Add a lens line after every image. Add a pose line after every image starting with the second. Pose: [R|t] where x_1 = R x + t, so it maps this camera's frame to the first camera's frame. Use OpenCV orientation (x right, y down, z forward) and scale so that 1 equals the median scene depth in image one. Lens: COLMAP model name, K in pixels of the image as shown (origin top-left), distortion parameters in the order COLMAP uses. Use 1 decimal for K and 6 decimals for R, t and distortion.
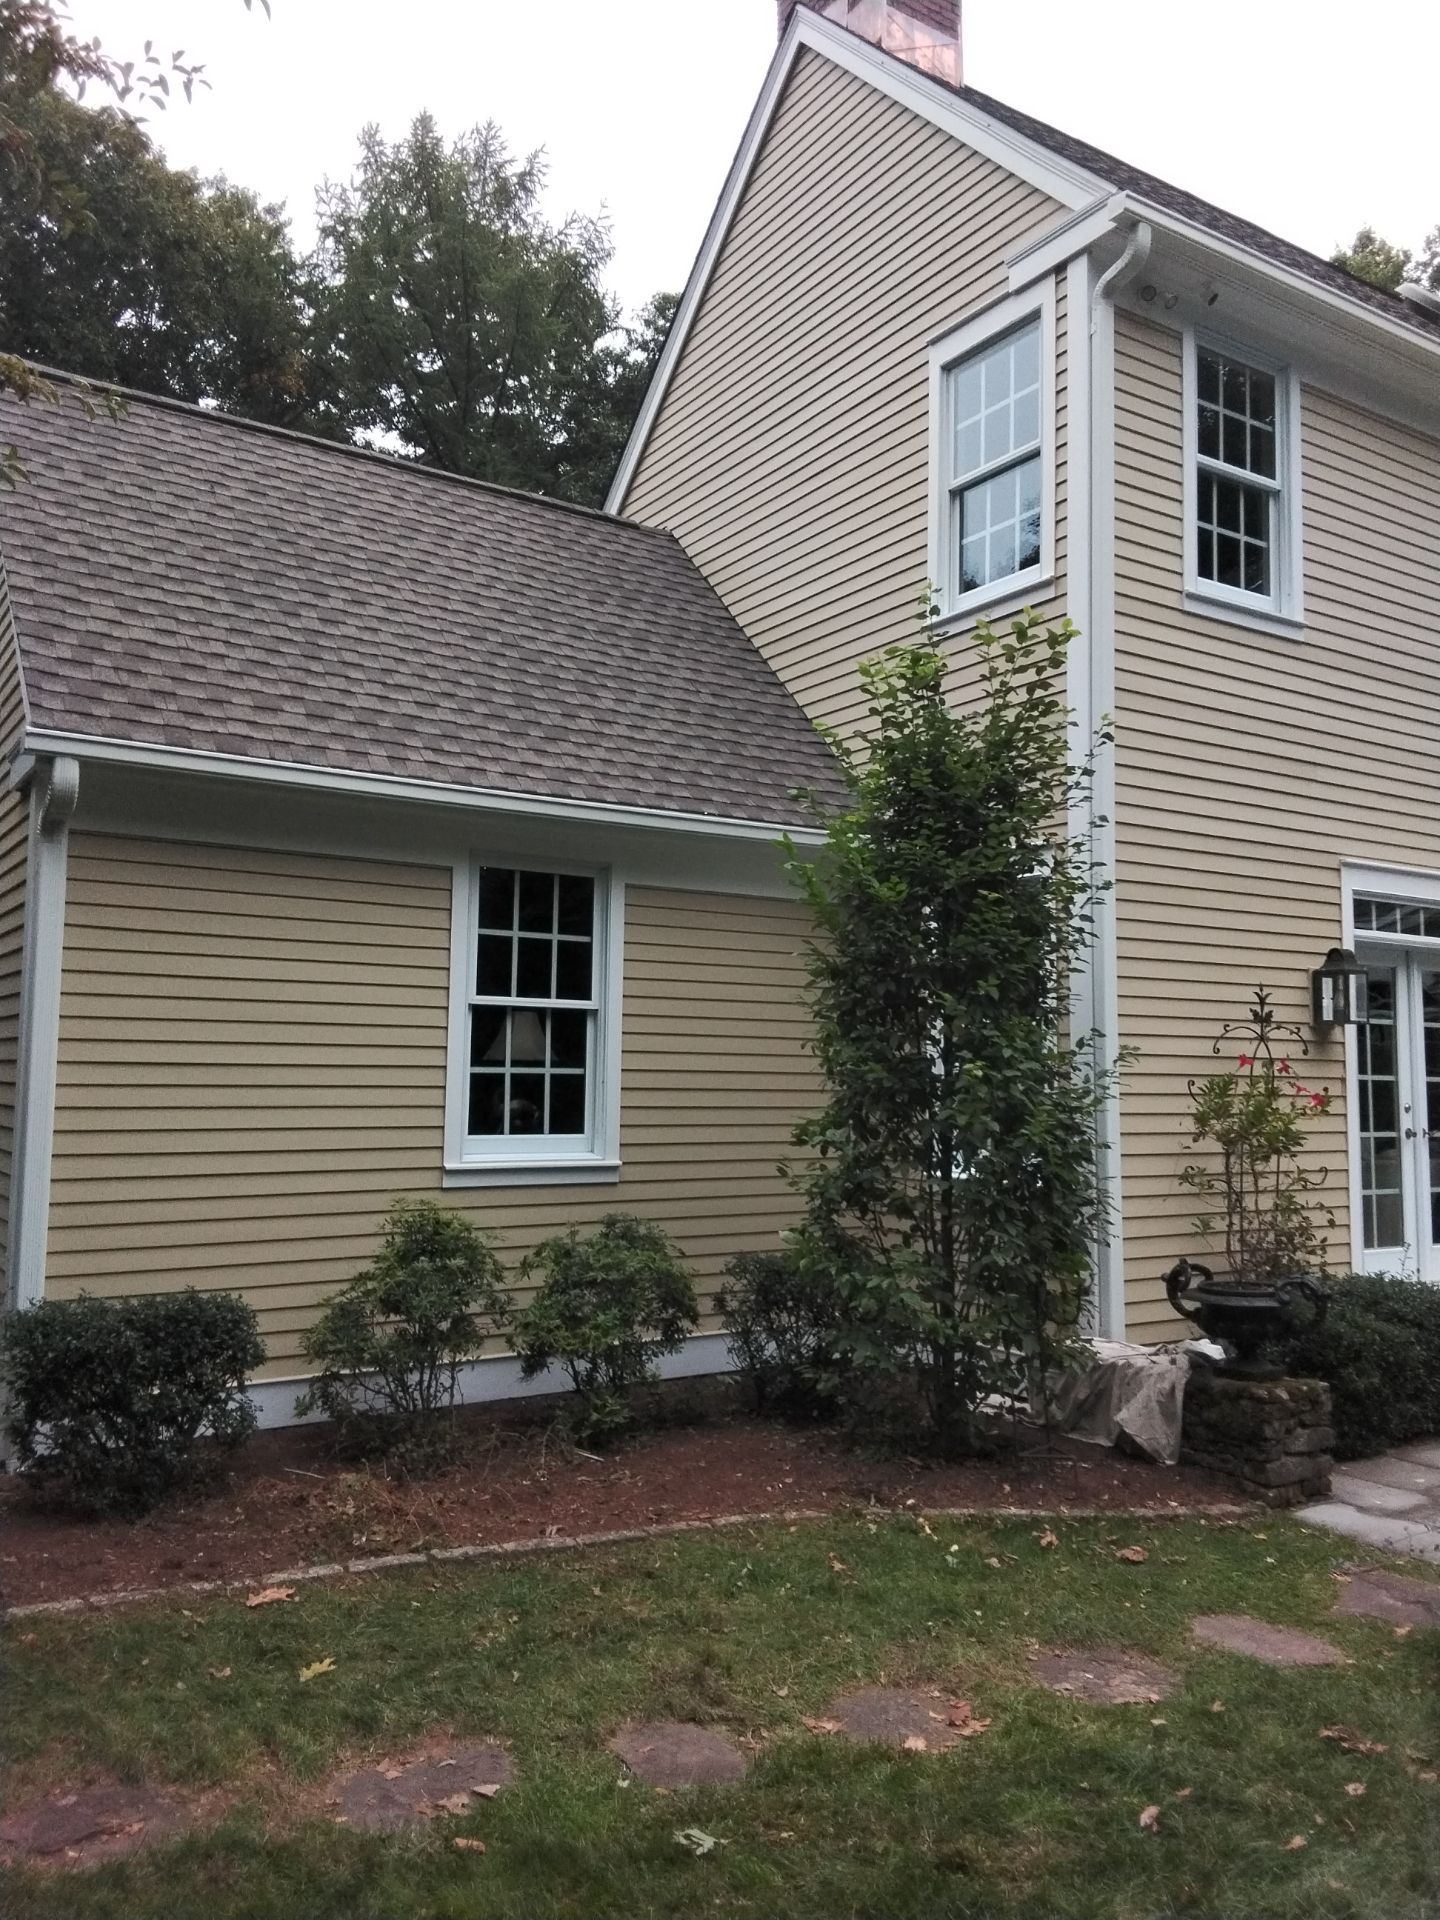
lens RADIAL K [[1468.2, 0, 724.9], [0, 1468.2, 949.9], [0, 0, 1]] dist [0.134760, -0.197066]
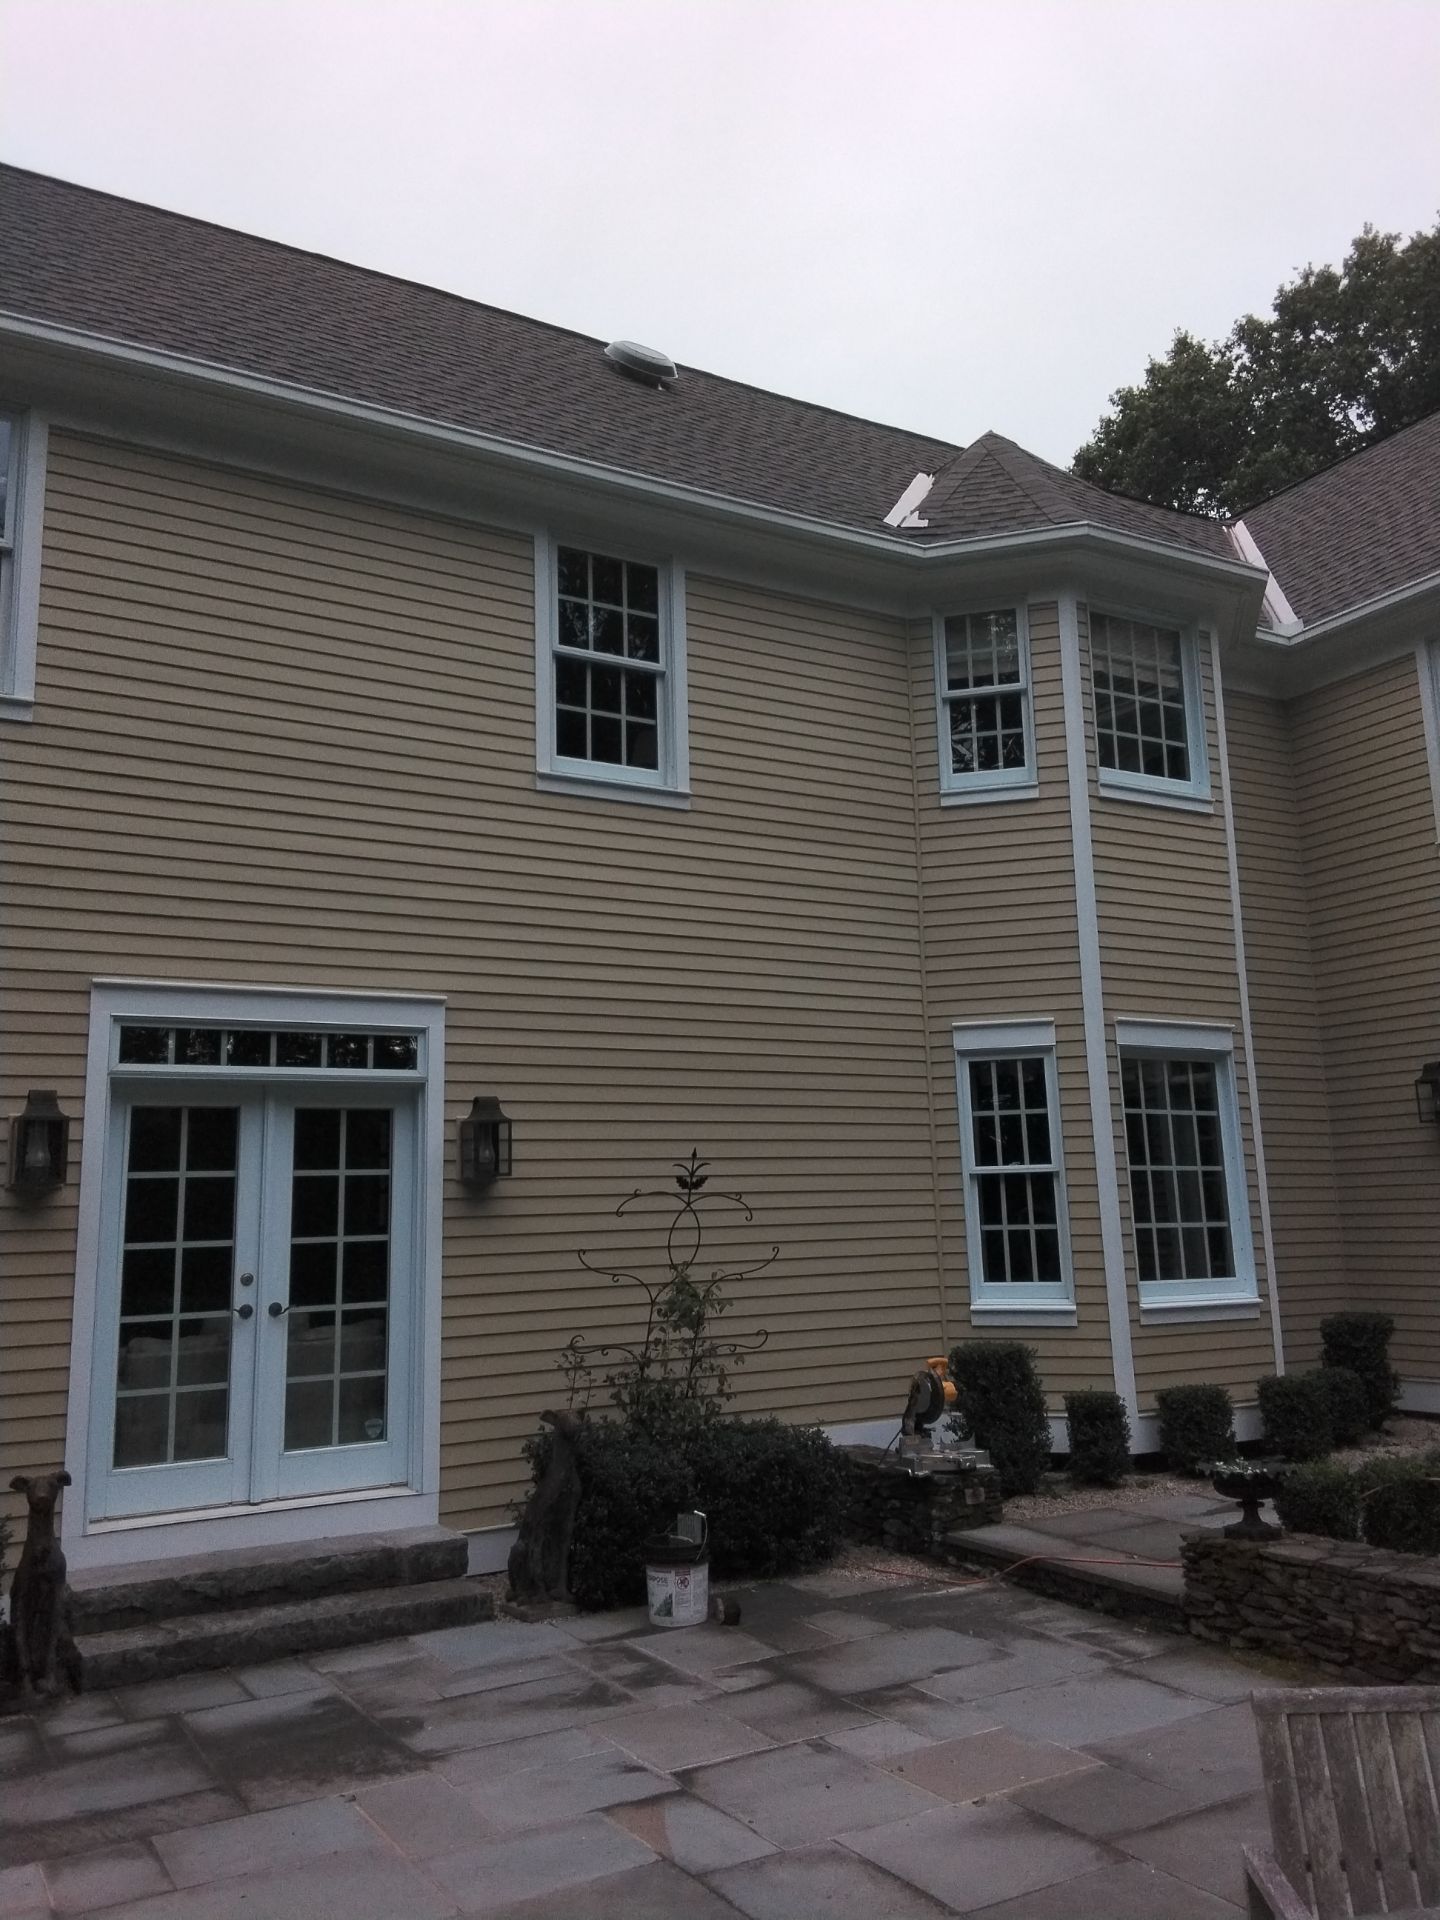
lens RADIAL K [[1468.2, 0, 724.9], [0, 1468.2, 949.9], [0, 0, 1]] dist [0.134760, -0.197066]
pose [[0.997403, -0.050963, -0.050899, 0.887838], [0.046069, 0.994593, -0.093075, 0.016952], [0.055368, 0.090488, 0.994357, 0.215379]]
